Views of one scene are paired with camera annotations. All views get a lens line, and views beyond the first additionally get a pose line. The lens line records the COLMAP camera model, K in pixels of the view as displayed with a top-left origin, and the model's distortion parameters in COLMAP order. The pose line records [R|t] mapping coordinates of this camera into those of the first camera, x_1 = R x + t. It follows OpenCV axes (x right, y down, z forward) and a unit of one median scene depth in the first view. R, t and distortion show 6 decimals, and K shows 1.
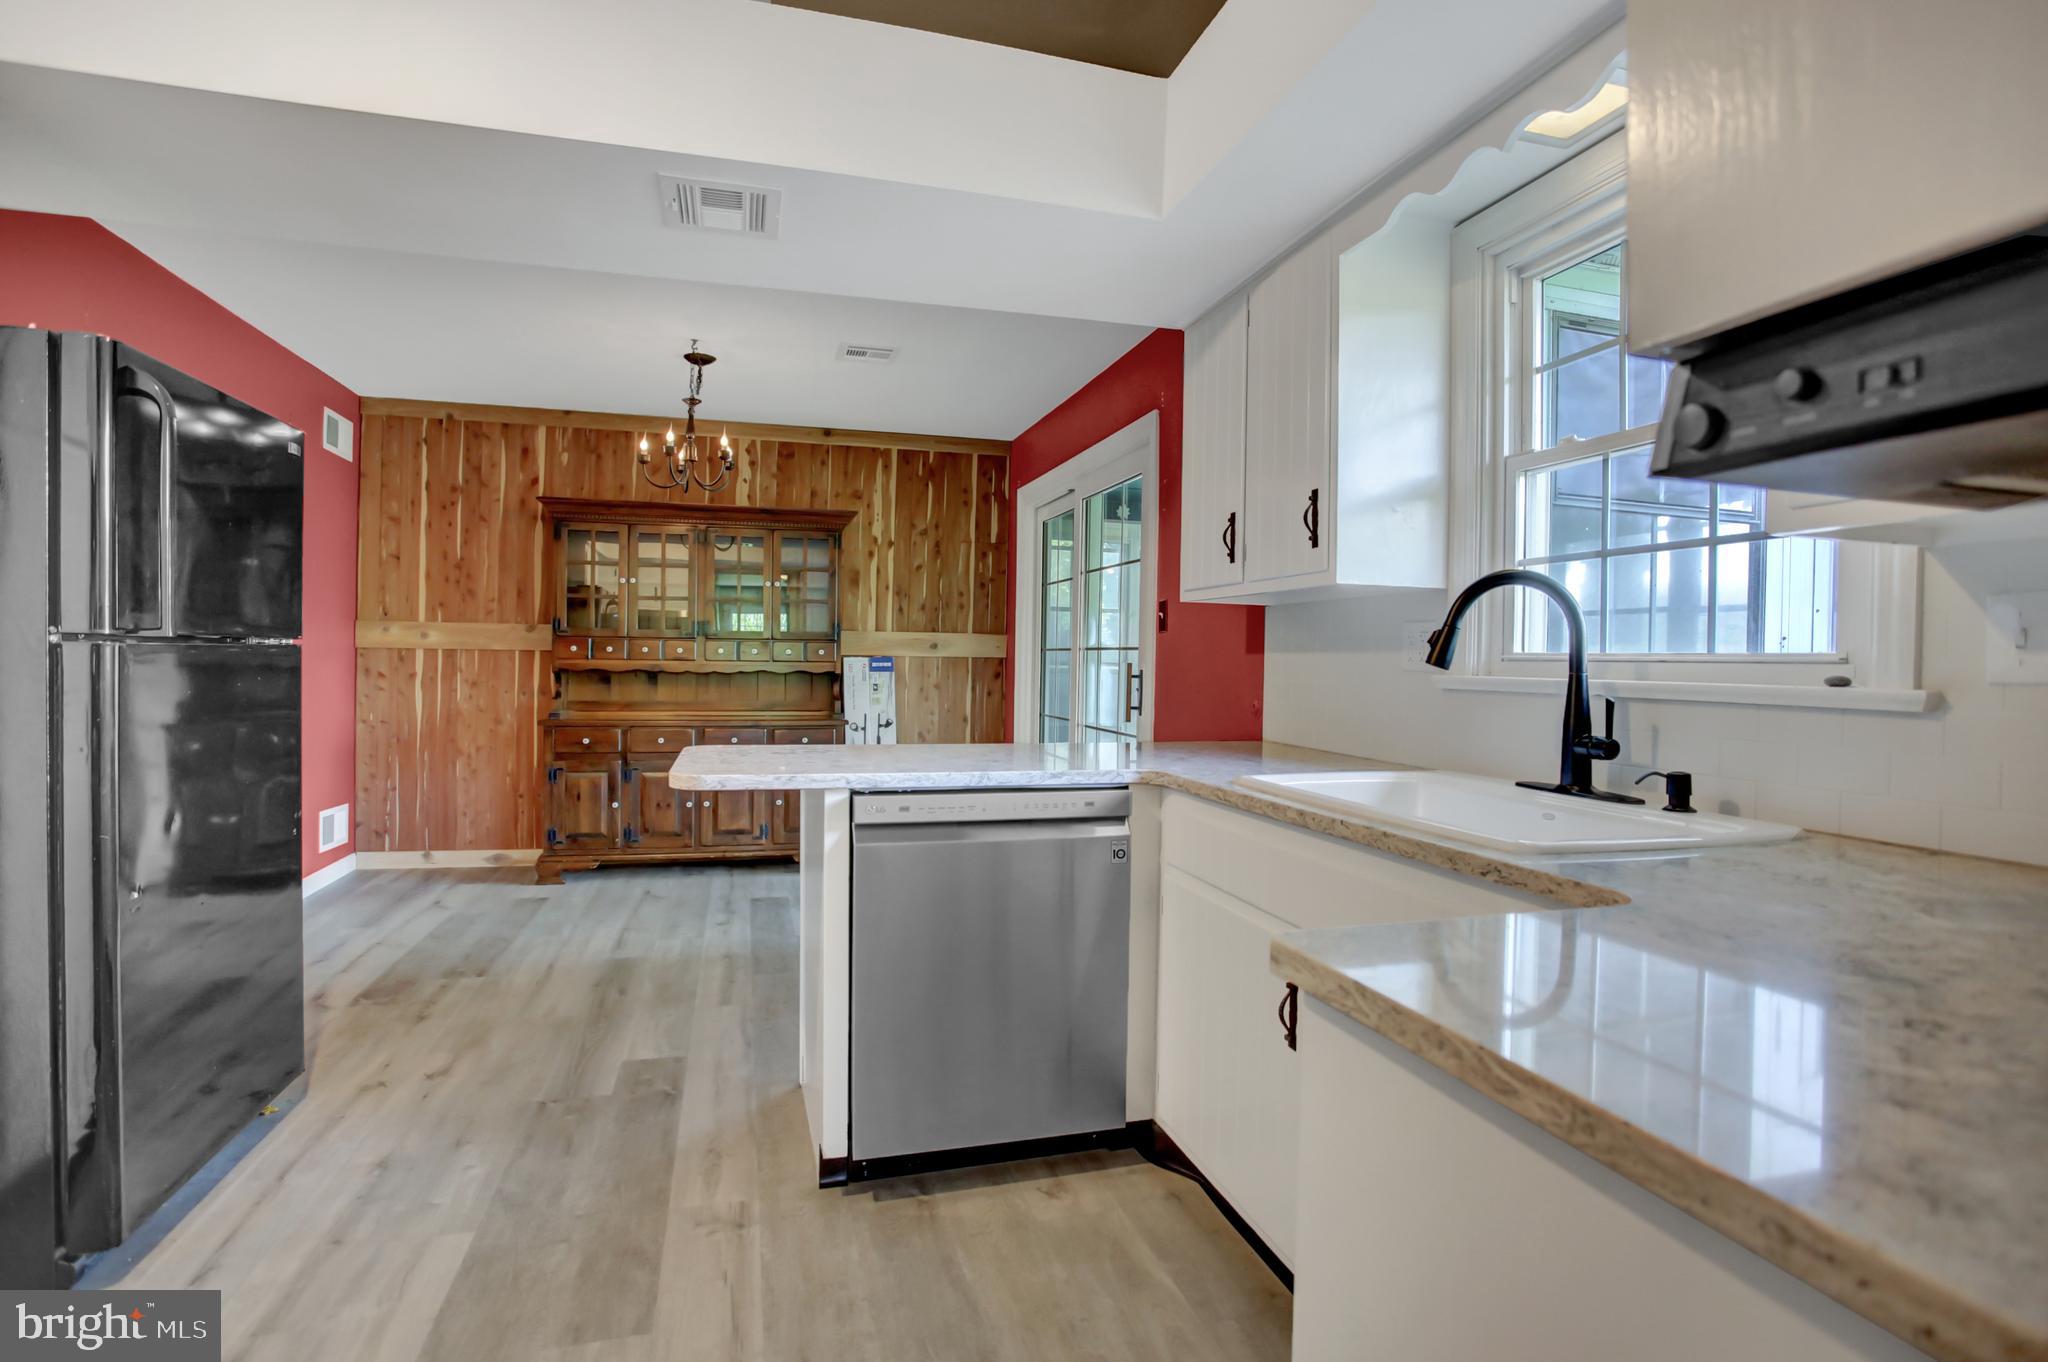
lens RADIAL K [[994.8, 0, 1033.1], [0, 994.8, 672.8], [0, 0, 1]] dist [-0.076202, 0.032327]
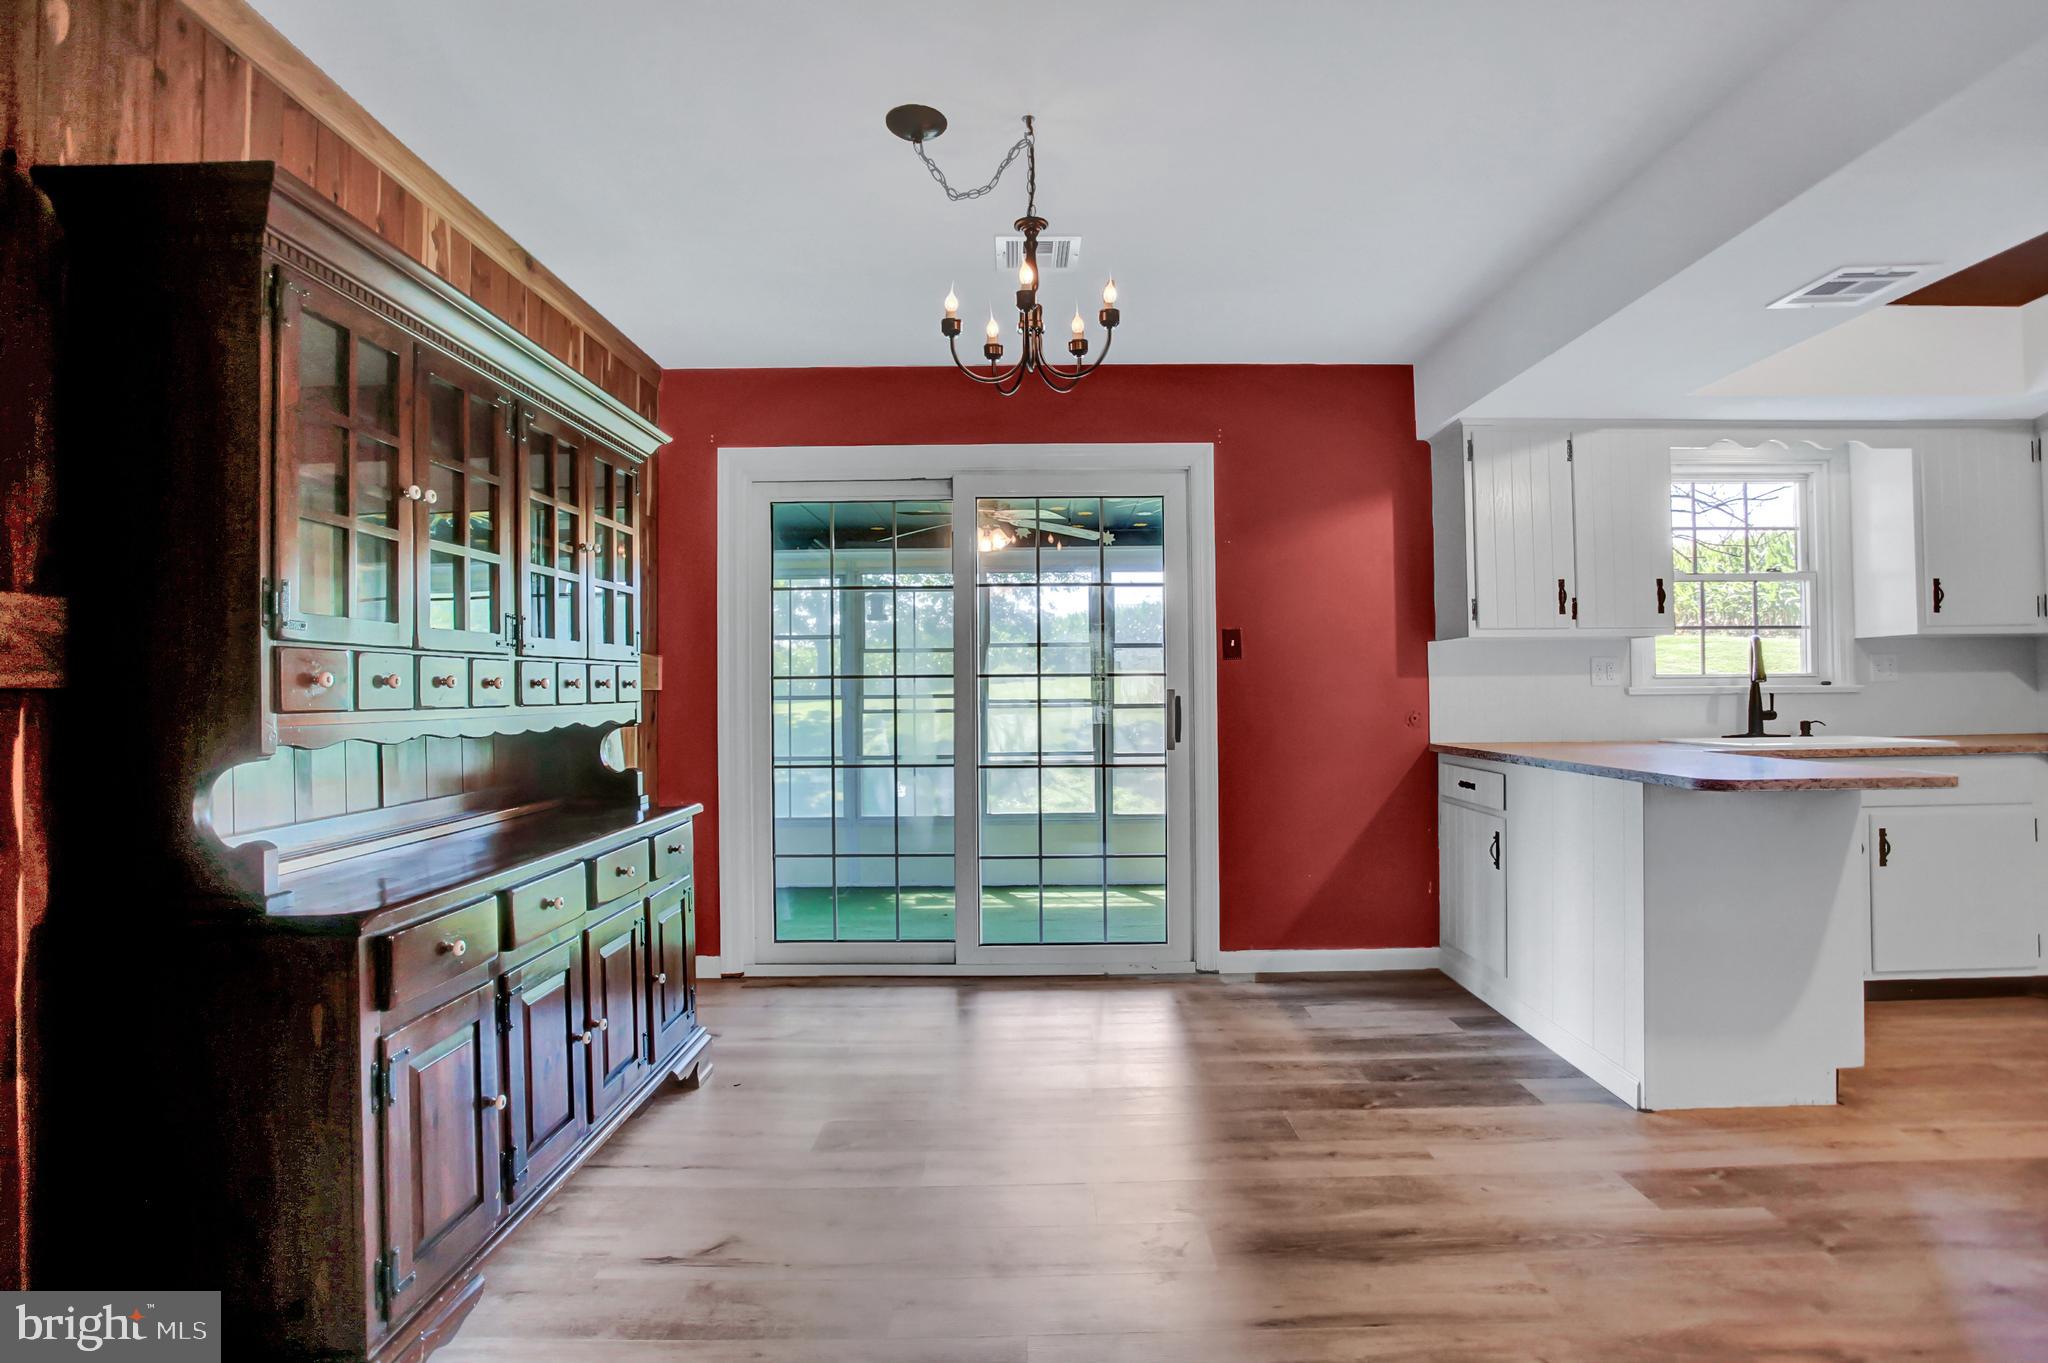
lens RADIAL K [[994.8, 0, 1033.1], [0, 994.8, 673.3], [0, 0, 1]] dist [-0.076202, 0.032327]
pose [[0.278998, -0.001463, 0.960290, -1.570014], [0.027680, 0.999596, -0.006519, -0.040767], [-0.959893, 0.028399, 0.278926, 1.531051]]
